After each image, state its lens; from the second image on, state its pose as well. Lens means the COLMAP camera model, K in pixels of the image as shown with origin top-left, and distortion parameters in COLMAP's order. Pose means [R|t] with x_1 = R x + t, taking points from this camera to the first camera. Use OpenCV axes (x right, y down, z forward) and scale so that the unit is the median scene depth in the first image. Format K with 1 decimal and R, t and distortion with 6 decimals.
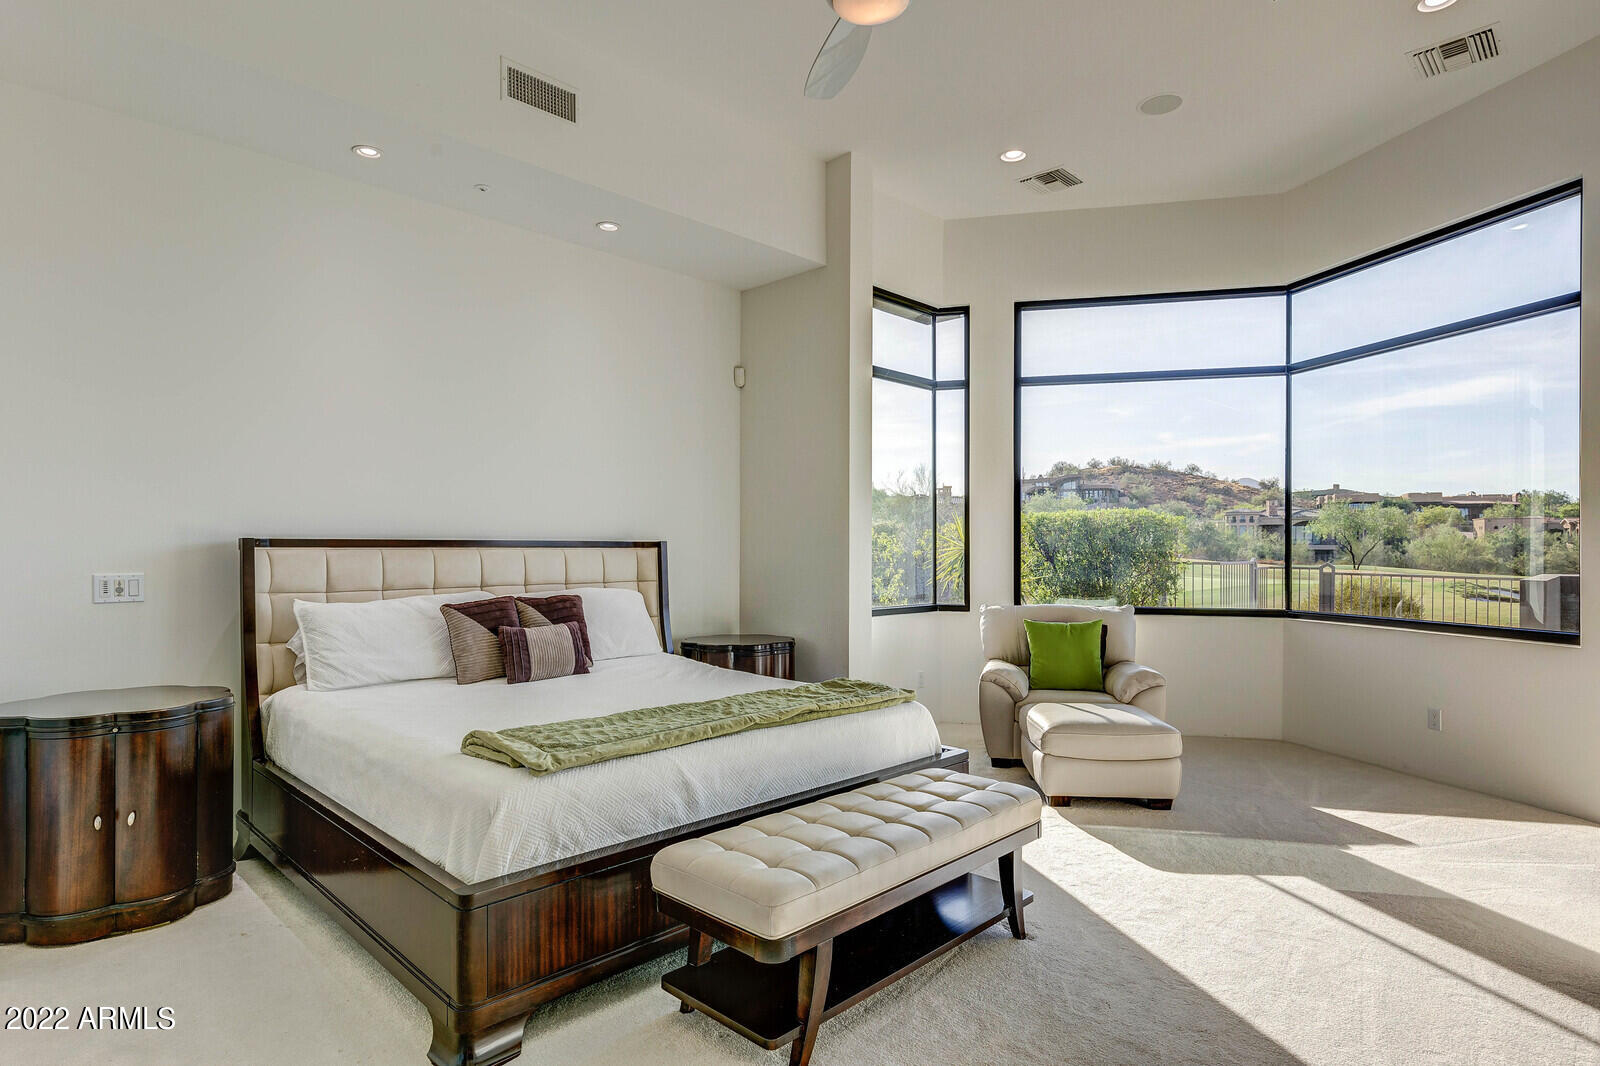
lens RADIAL K [[880.7, 0, 812.9], [0, 880.7, 539.8], [0, 0, 1]] dist [0.005683, 0.002793]
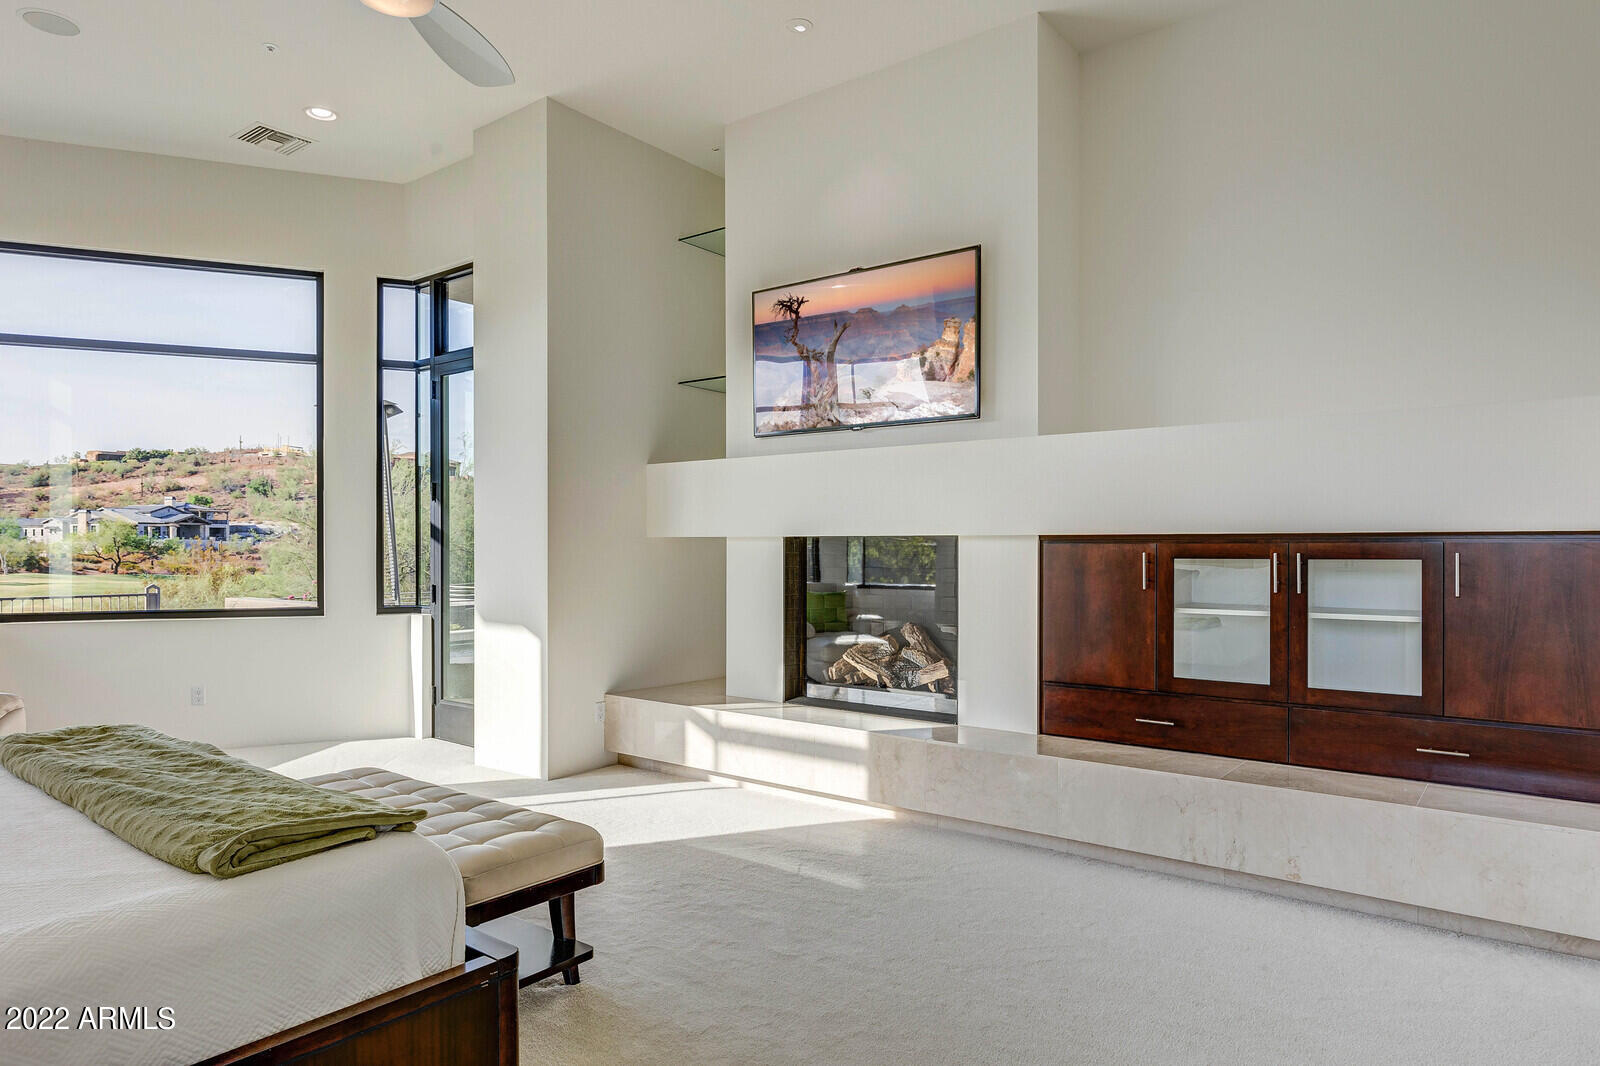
lens RADIAL K [[983.6, 0, 803.7], [0, 983.6, 534.7], [0, 0, 1]] dist [0.000798, 0.003988]
pose [[-0.115167, 0.010197, 0.993294, -0.632573], [-0.011655, 0.999865, -0.011616, 0.002371], [-0.993278, -0.012915, -0.115032, 0.394914]]
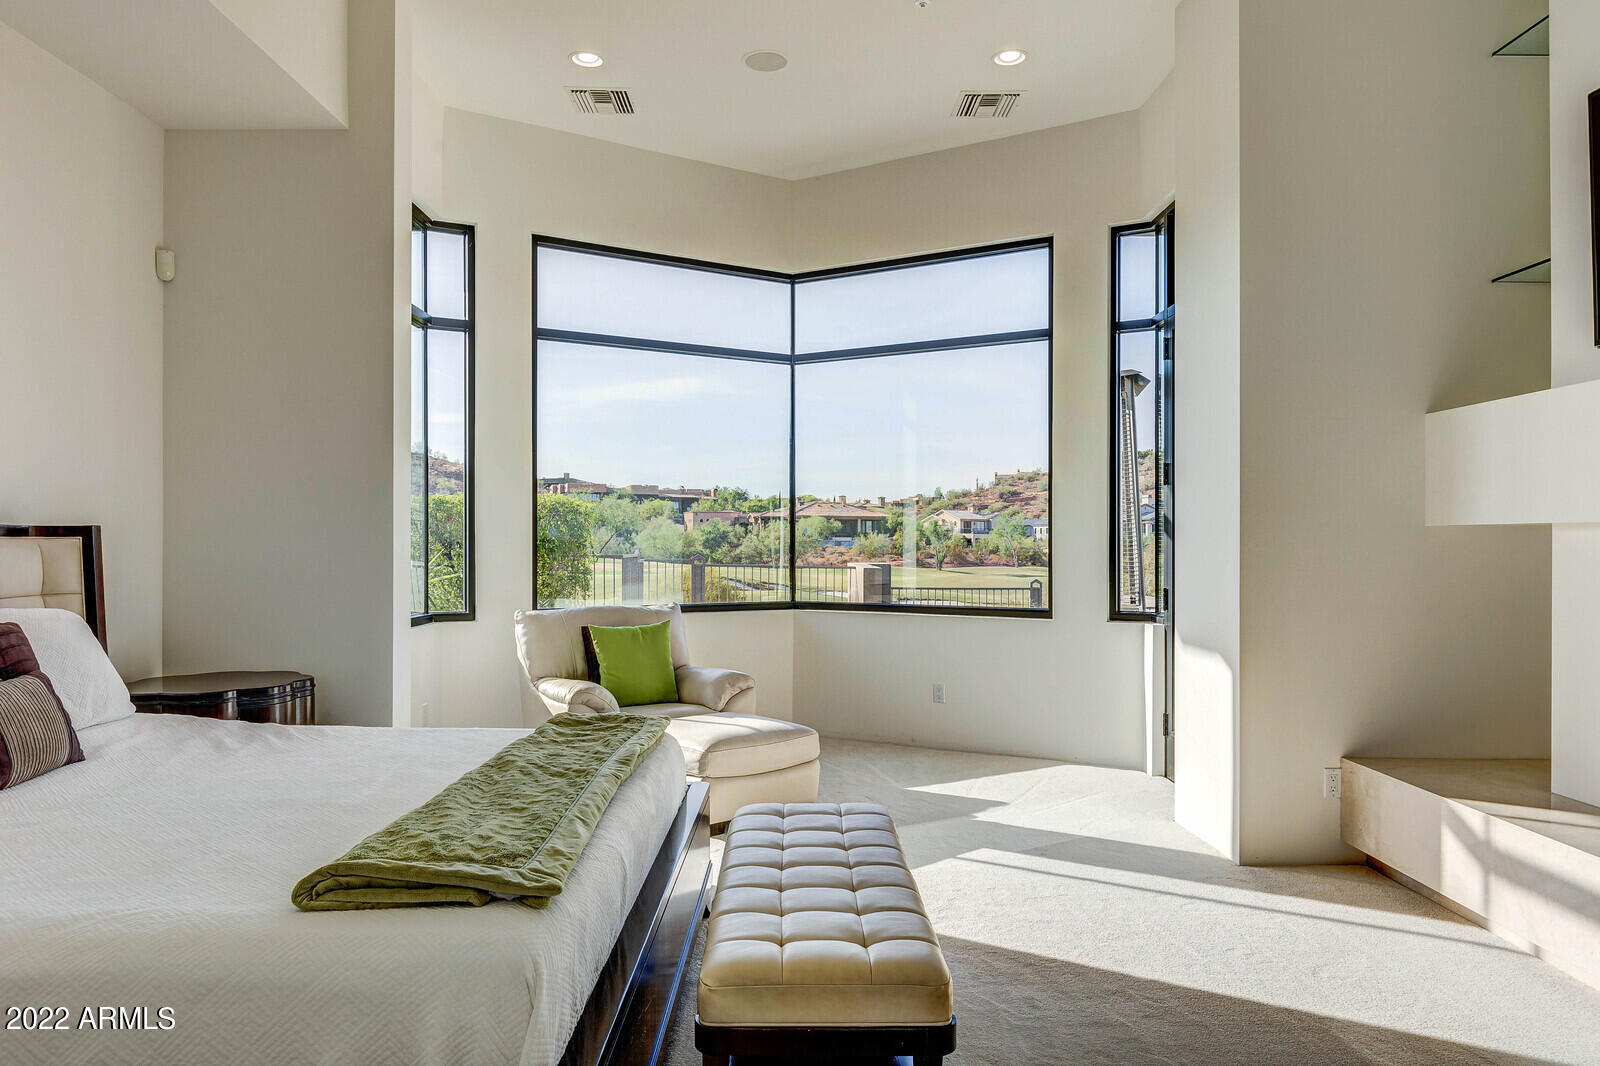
lens RADIAL K [[1067.7, 0, 778.8], [0, 1067.7, 527.0], [0, 0, 1]] dist [0.003662, -0.011951]
pose [[0.709899, 0.009469, 0.704240, -0.318690], [-0.007481, 0.999955, -0.005905, 0.003170], [-0.704264, -0.001076, 0.709938, 0.158379]]
